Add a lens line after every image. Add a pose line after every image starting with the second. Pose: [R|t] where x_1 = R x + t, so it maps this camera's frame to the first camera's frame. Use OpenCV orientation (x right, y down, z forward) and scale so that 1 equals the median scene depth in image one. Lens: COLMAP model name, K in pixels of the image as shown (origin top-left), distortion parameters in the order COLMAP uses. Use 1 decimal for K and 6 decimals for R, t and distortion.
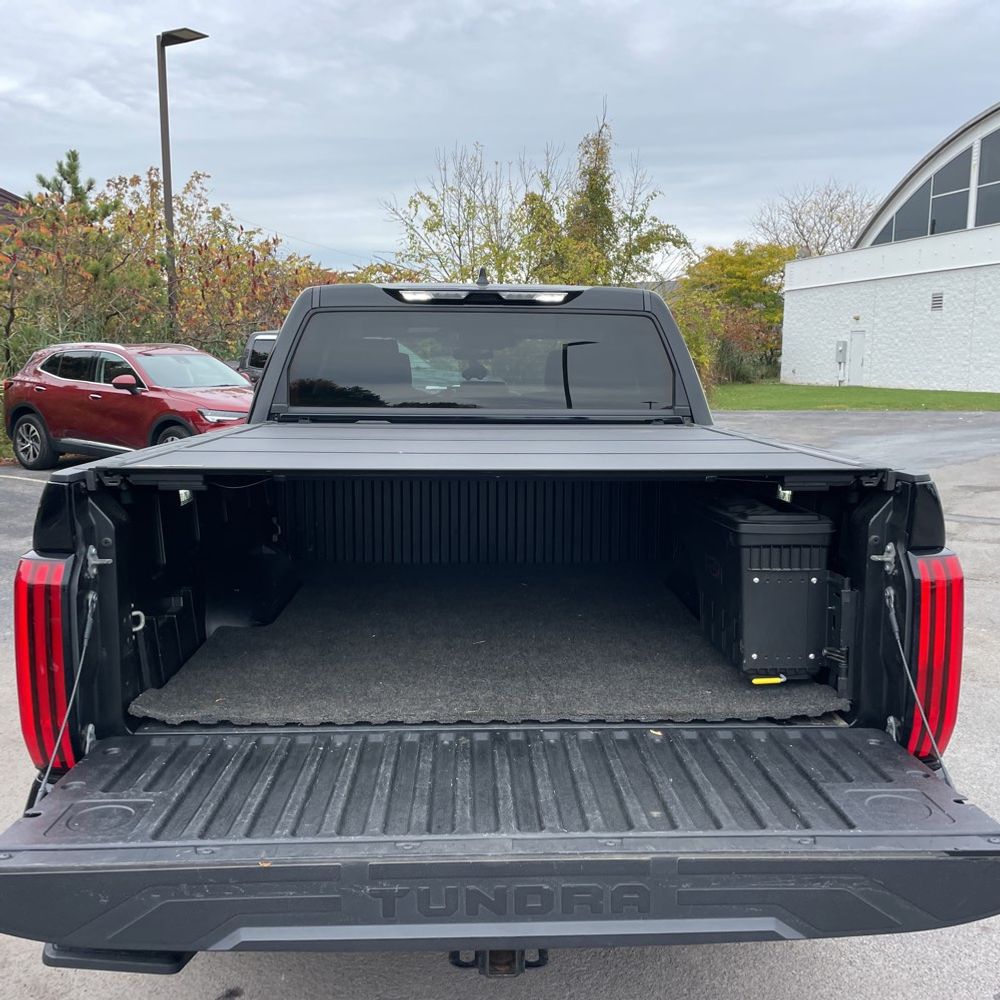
lens RADIAL K [[1012.3, 0, 499.5], [0, 1012.3, 521.8], [0, 0, 1]] dist [0.036469, 0.000000]
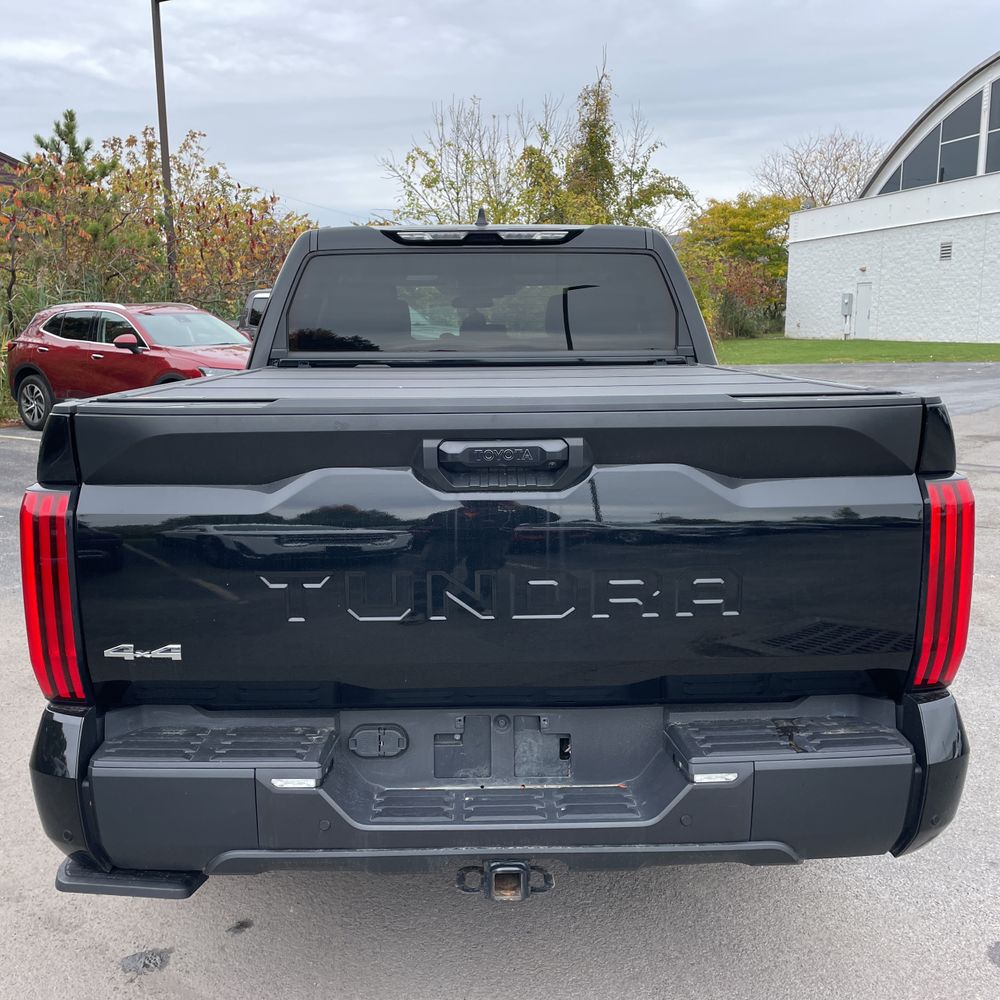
lens RADIAL K [[1012.3, 0, 476.2], [0, 1012.3, 515.2], [0, 0, 1]] dist [0.036469, 0.000000]
pose [[0.999653, -0.009203, -0.024674, -0.000014], [0.009993, 0.999435, 0.032094, 0.002254], [0.024364, -0.032329, 0.999180, 0.000517]]
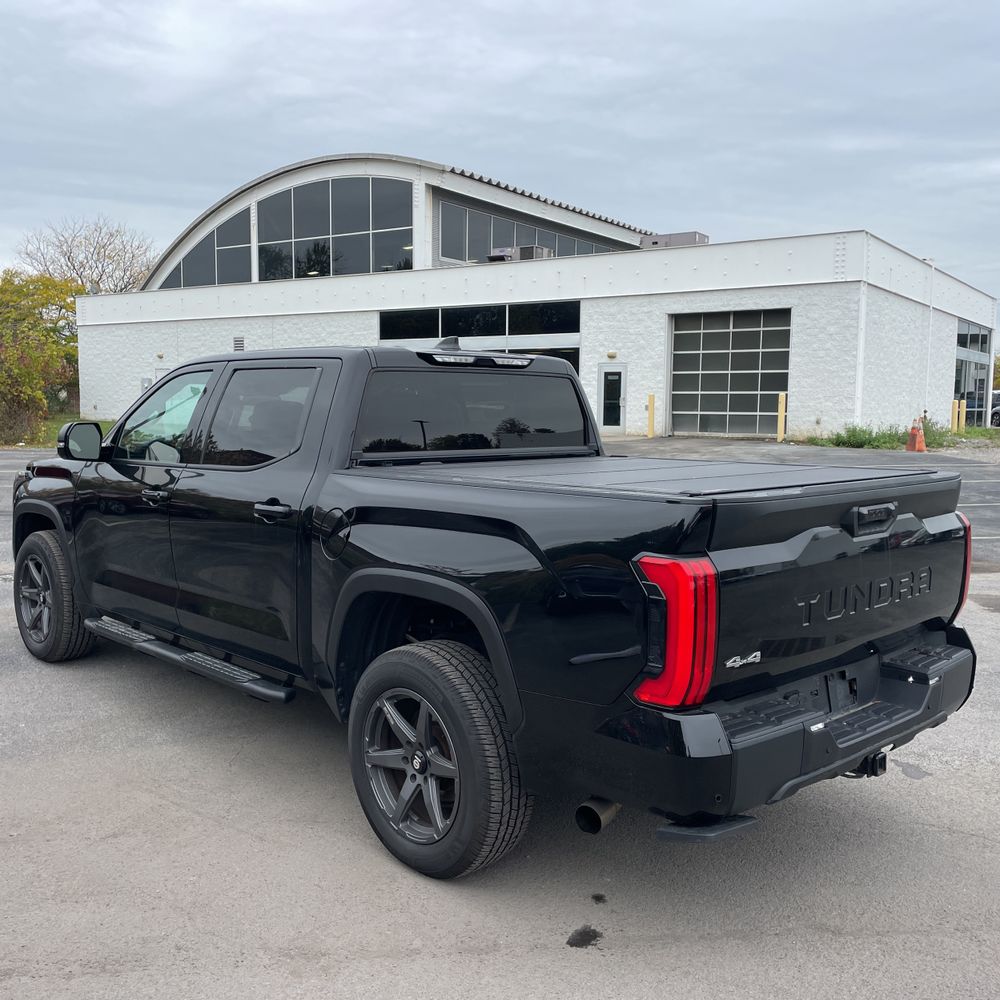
lens RADIAL K [[1012.3, 0, 493.4], [0, 1012.3, 521.5], [0, 0, 1]] dist [0.036469, 0.000000]
pose [[0.761735, -0.076179, 0.643395, -0.112353], [0.098134, 0.995172, 0.001647, -0.003258], [-0.640414, 0.061884, 0.765533, 0.005610]]
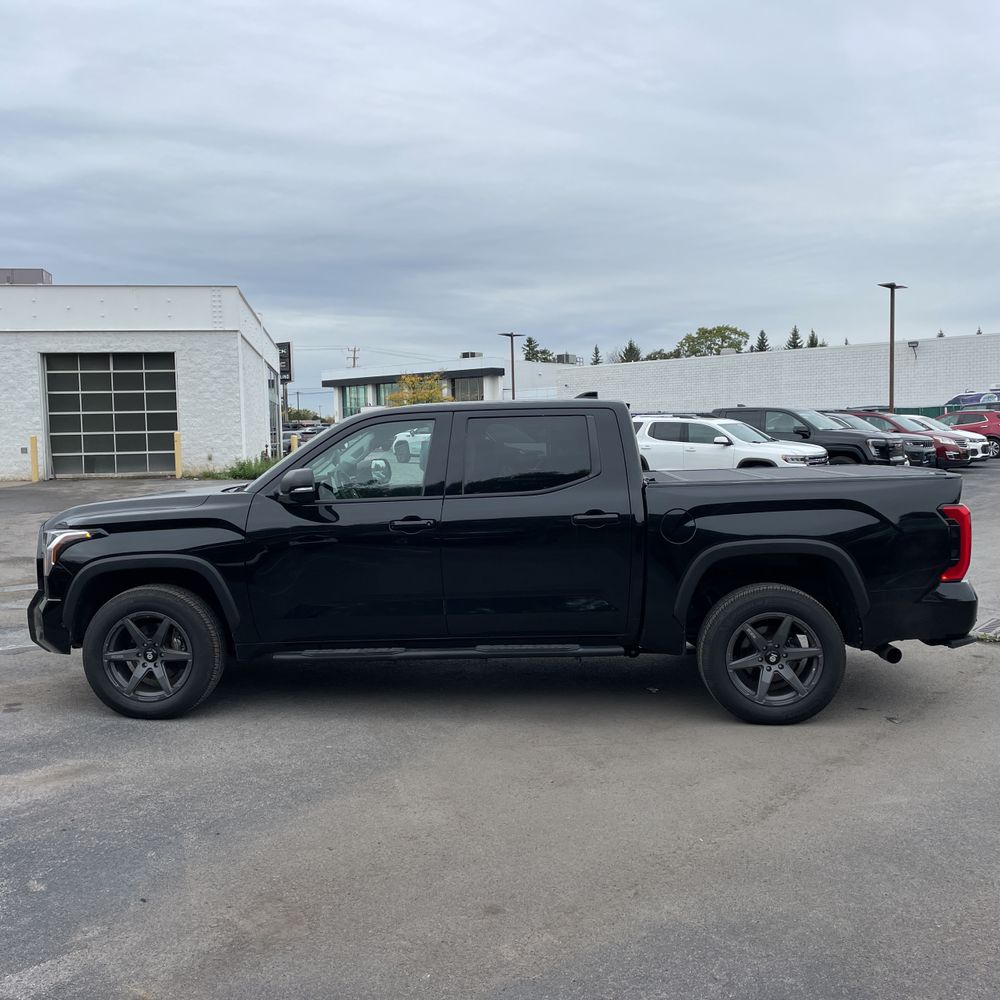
lens RADIAL K [[1012.3, 0, 501.4], [0, 1012.3, 499.2], [0, 0, 1]] dist [0.036469, 0.000000]
pose [[0.107508, -0.073129, 0.991511, -0.252298], [0.178666, 0.982476, 0.053090, -0.026975], [-0.978019, 0.171442, 0.118690, 0.139207]]
